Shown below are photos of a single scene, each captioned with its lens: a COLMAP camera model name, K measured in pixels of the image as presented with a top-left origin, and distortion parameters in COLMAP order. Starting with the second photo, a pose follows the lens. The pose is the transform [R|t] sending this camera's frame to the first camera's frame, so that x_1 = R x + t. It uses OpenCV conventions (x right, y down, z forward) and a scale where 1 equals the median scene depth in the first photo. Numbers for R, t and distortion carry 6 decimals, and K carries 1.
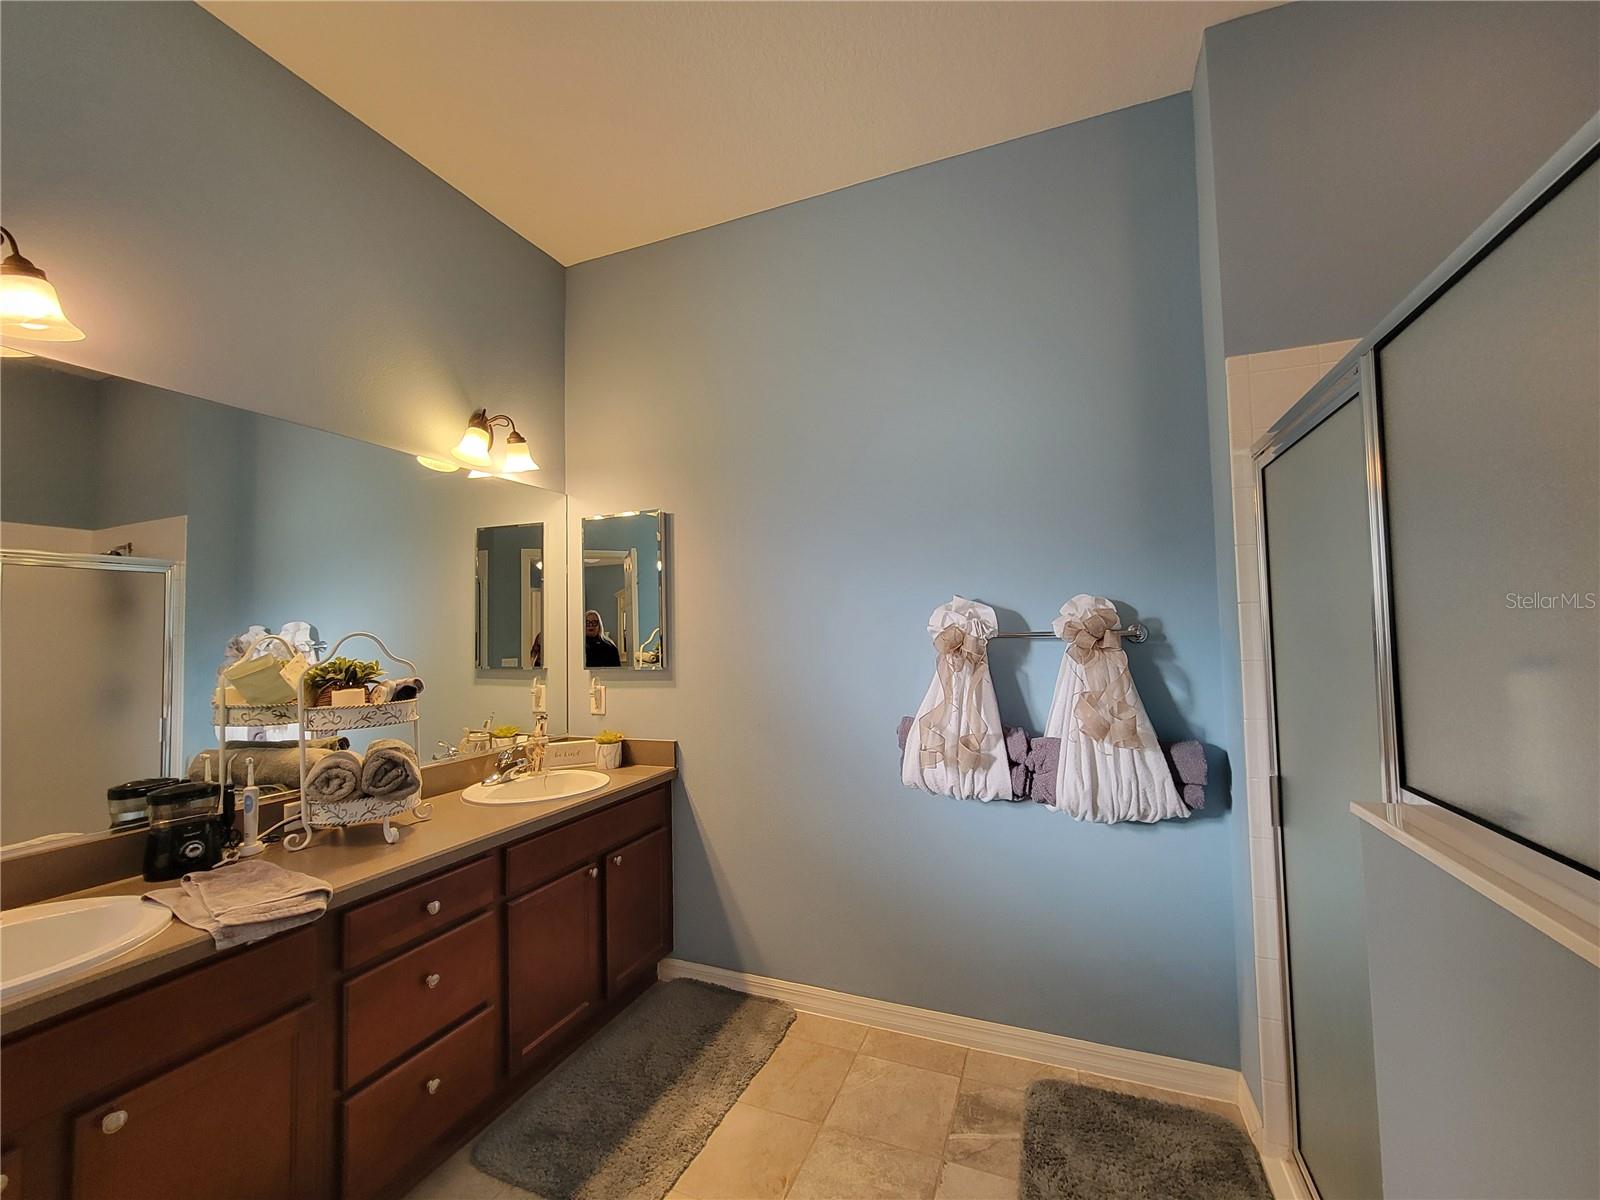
lens RADIAL K [[655.8, 0, 805.6], [0, 655.8, 601.8], [0, 0, 1]] dist [0.002289, -0.000793]
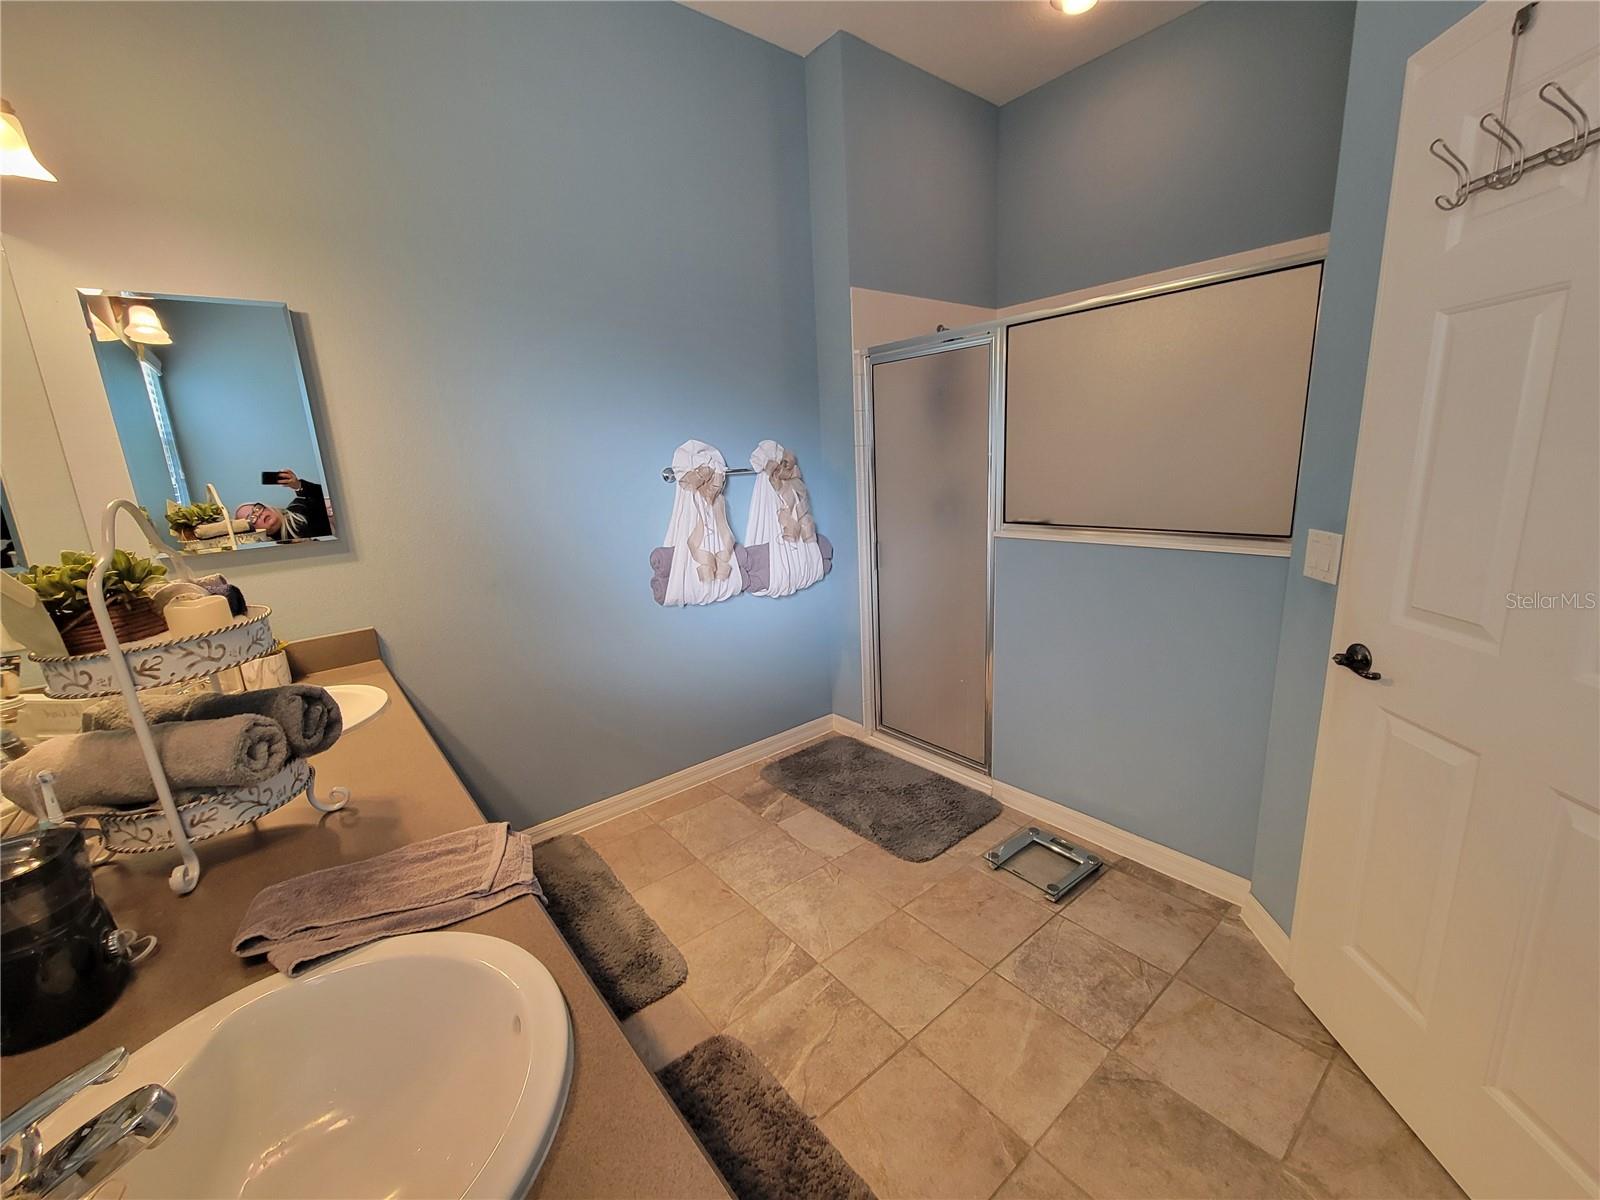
lens RADIAL K [[655.8, 0, 793.2], [0, 655.8, 598.2], [0, 0, 1]] dist [0.002289, -0.000793]
pose [[0.485690, -0.195022, 0.852098, -0.889718], [0.002869, 0.975145, 0.221548, 0.007904], [-0.874126, -0.105159, 0.474178, 0.281051]]
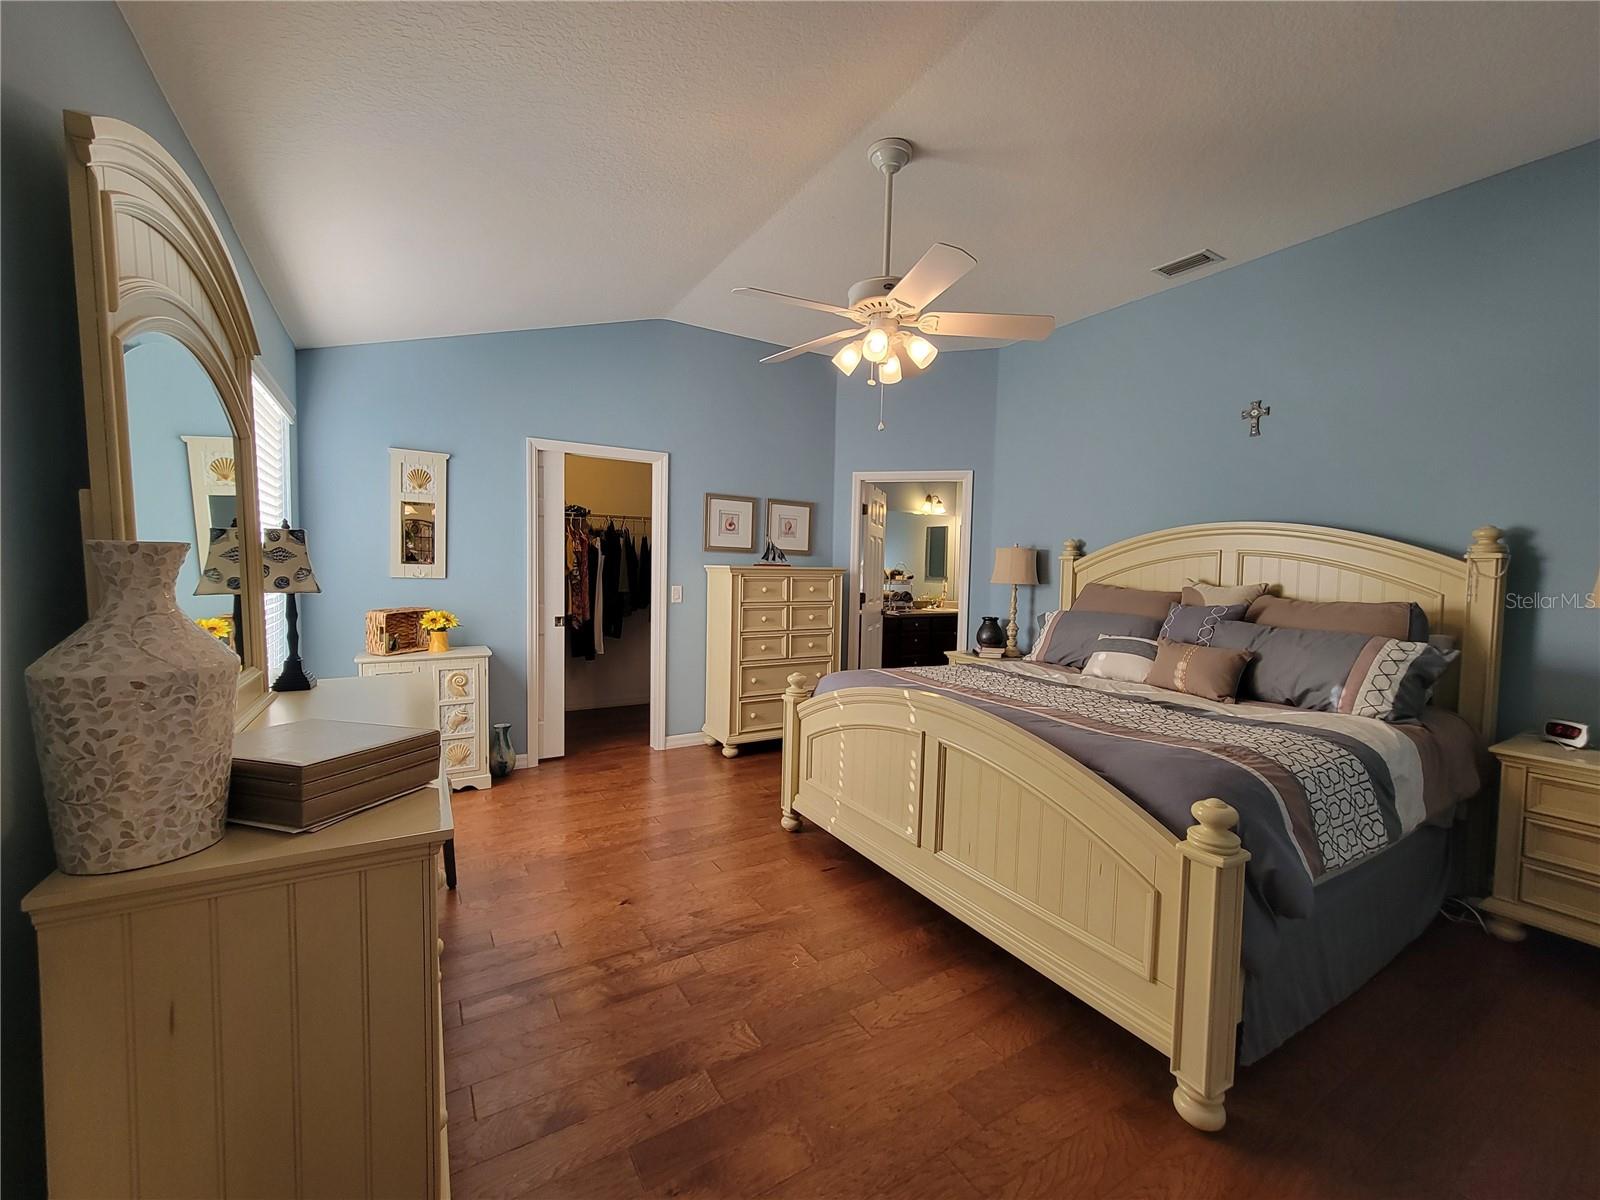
lens RADIAL K [[655.8, 0, 799.6], [0, 655.8, 605.6], [0, 0, 1]] dist [0.002289, -0.000793]
pose [[0.800198, 0.072746, -0.595308, 1.244248], [-0.009111, 0.993976, 0.109216, -0.124270], [0.599667, -0.081971, 0.796040, -2.599367]]
